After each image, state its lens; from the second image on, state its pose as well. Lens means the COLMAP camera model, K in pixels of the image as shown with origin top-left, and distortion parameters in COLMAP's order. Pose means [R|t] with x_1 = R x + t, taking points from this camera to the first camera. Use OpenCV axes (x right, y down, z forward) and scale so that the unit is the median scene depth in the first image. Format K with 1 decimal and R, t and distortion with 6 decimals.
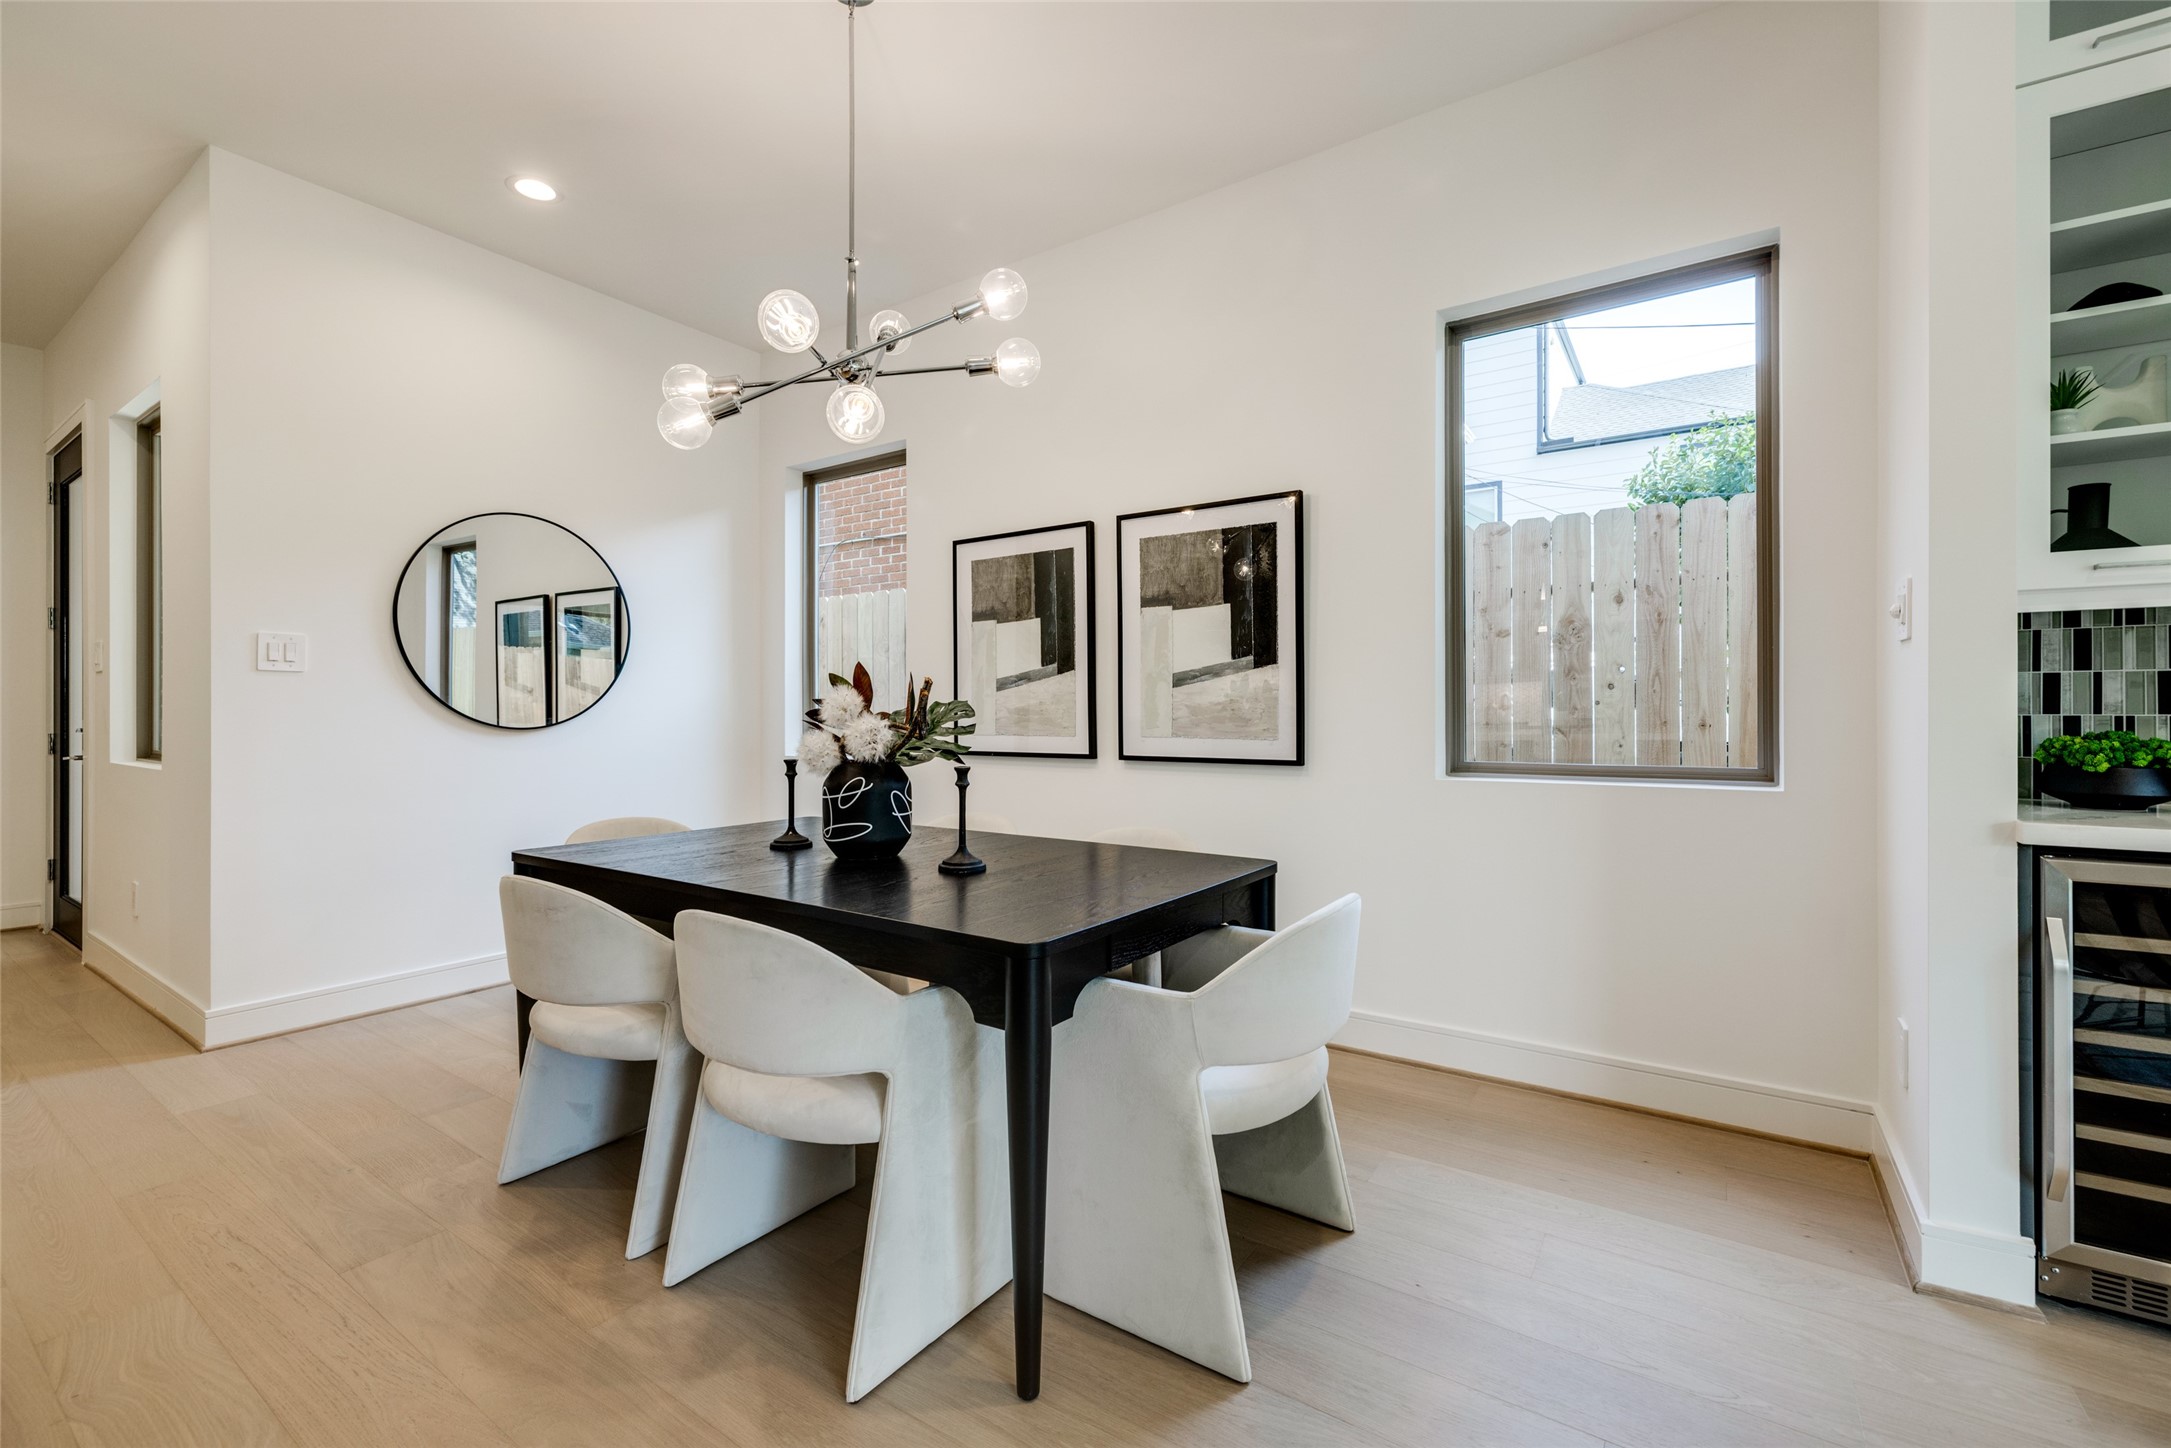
lens RADIAL K [[905.7, 0, 1102.8], [0, 905.7, 710.0], [0, 0, 1]] dist [0.000051, -0.000178]
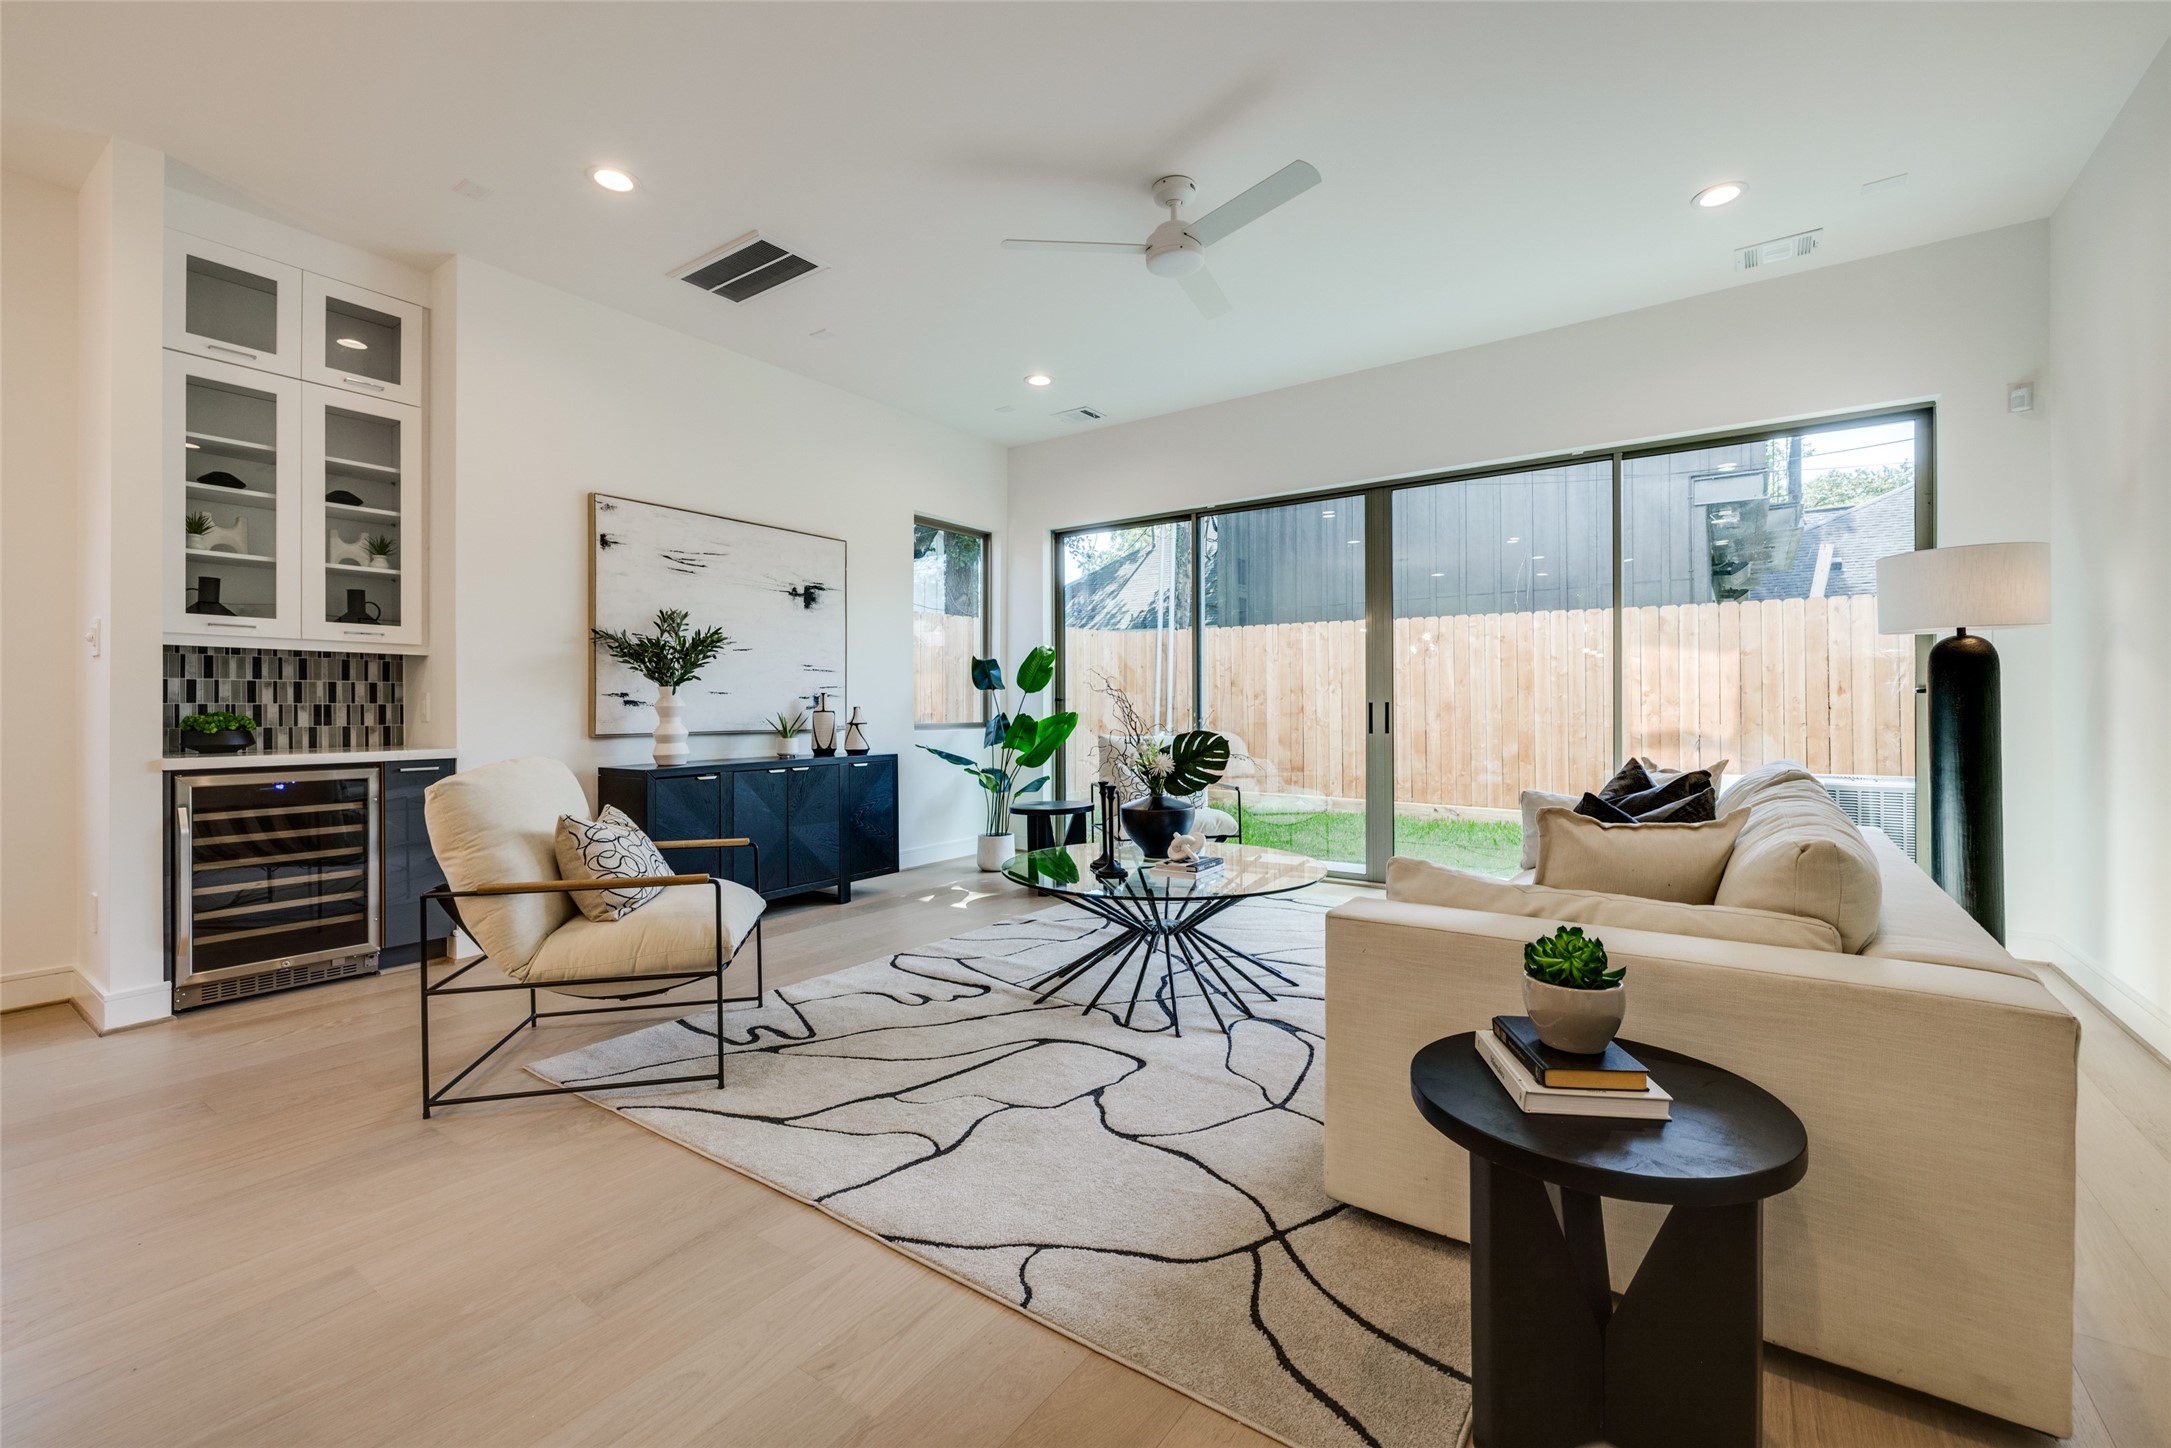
lens RADIAL K [[905.7, 0, 1095.7], [0, 905.7, 708.0], [0, 0, 1]] dist [0.000051, -0.000178]
pose [[0.022074, 0.002338, 0.999754, -0.436000], [0.000699, 0.999997, -0.002354, 0.013212], [-0.999756, 0.000751, 0.022072, -0.517400]]
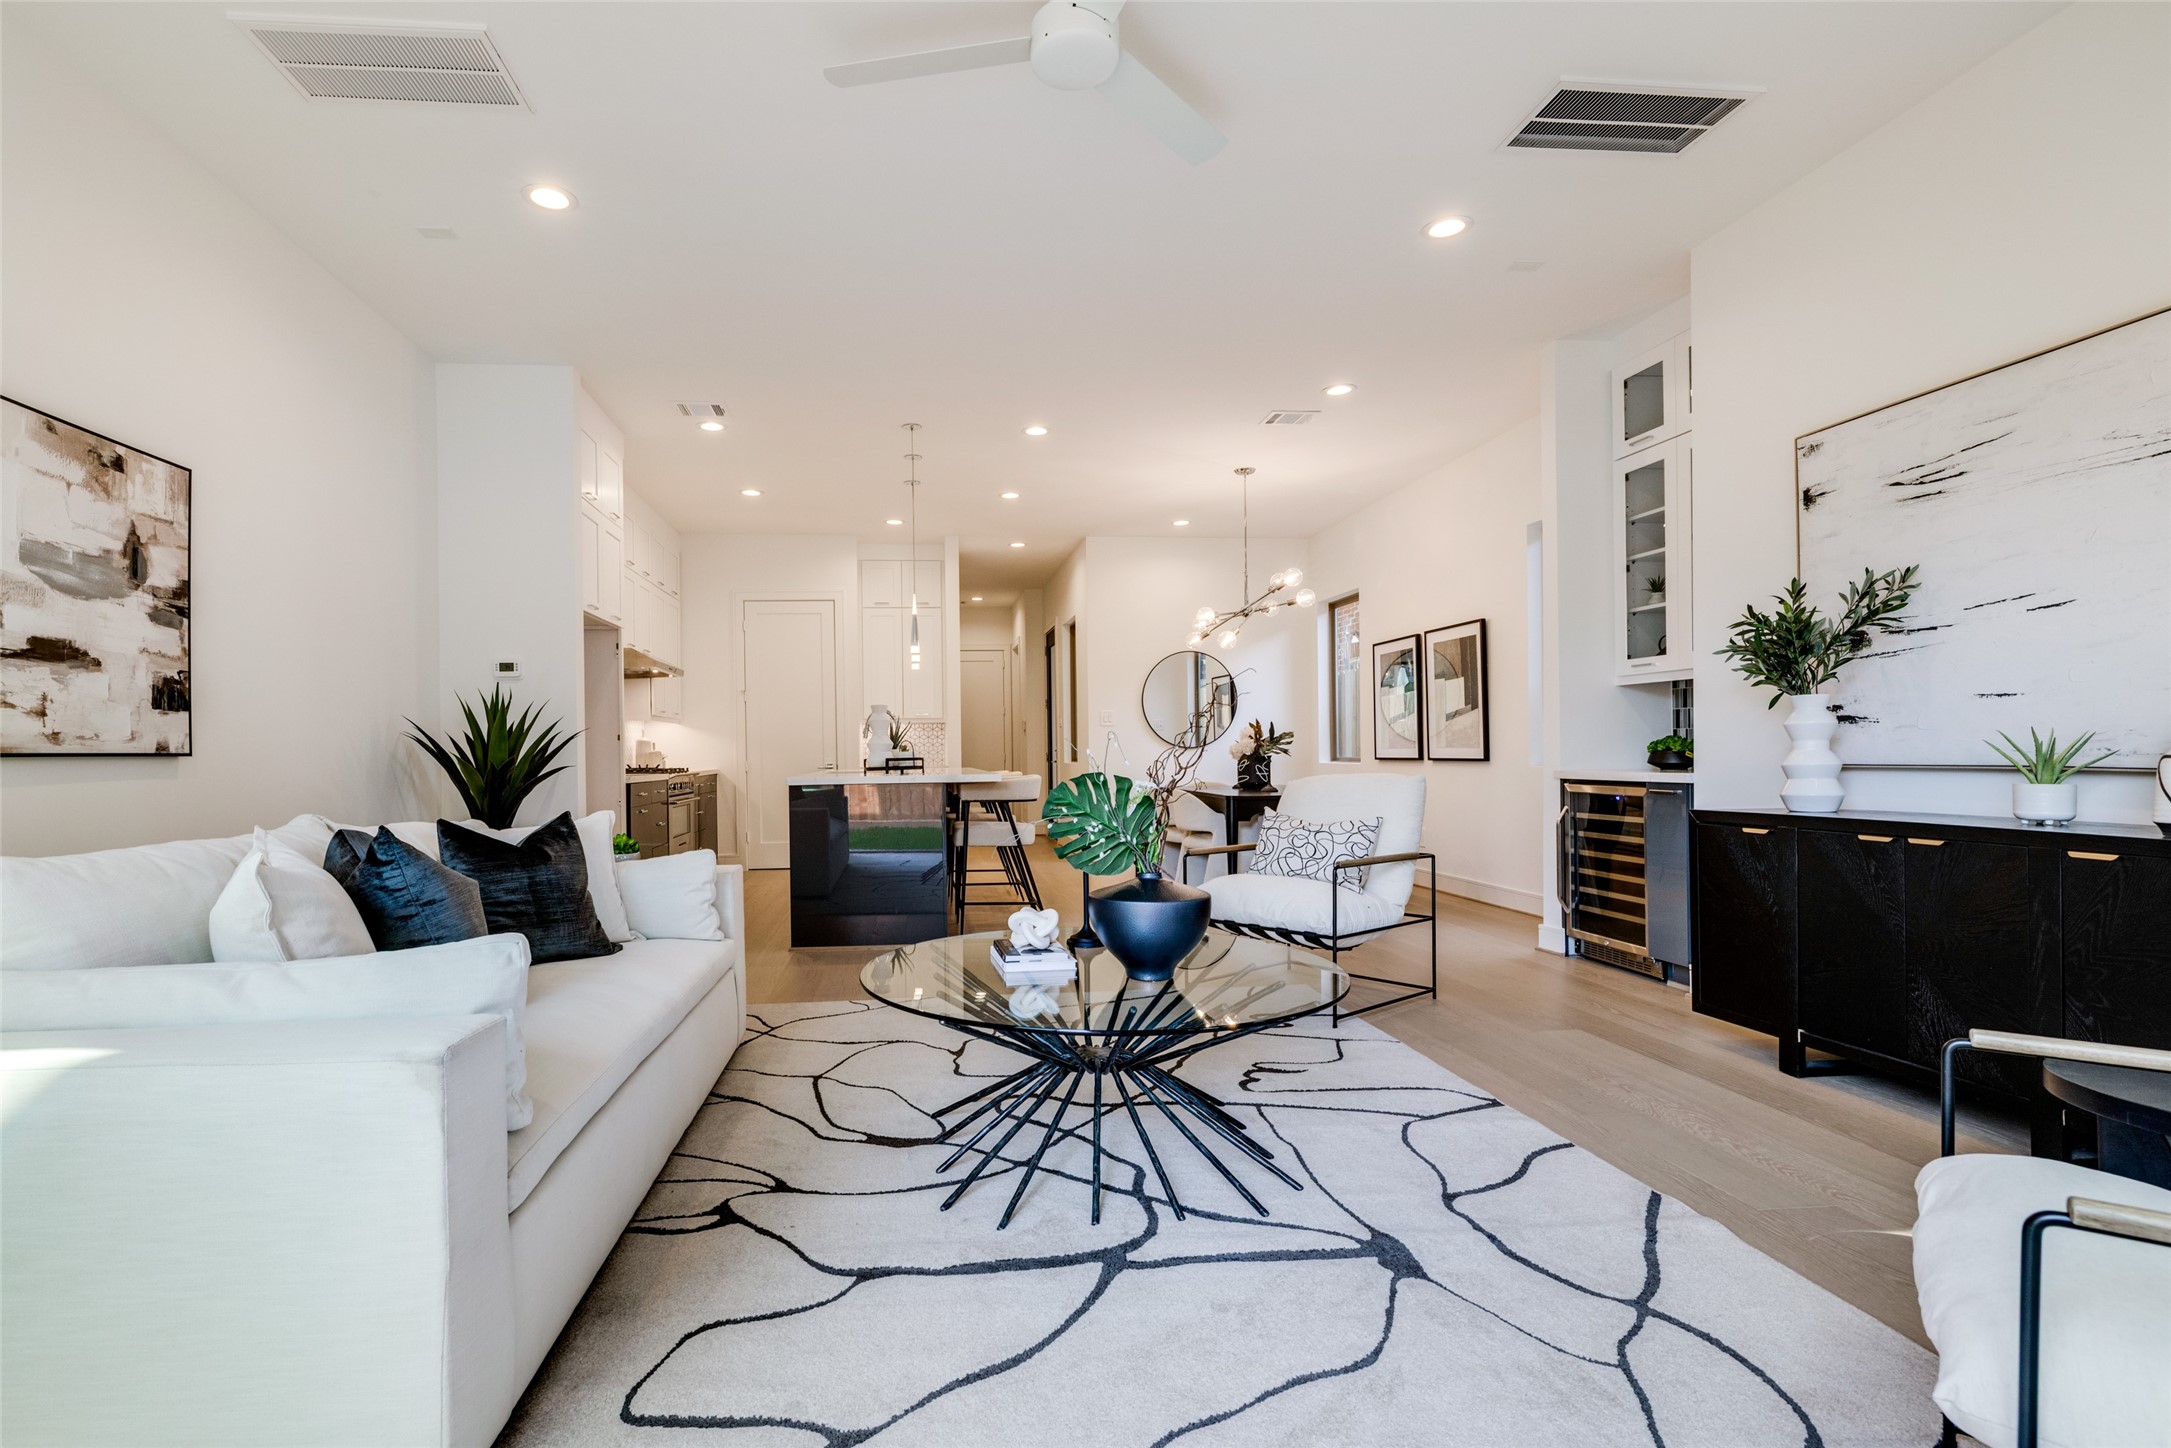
lens RADIAL K [[1031.5, 0, 984.1], [0, 1031.5, 748.7], [0, 0, 1]] dist [0.006218, 0.000486]
pose [[0.618026, -0.008189, -0.786115, 1.260994], [0.012386, 0.999923, -0.000679, 0.022480], [0.786060, -0.009318, 0.618080, -1.169132]]
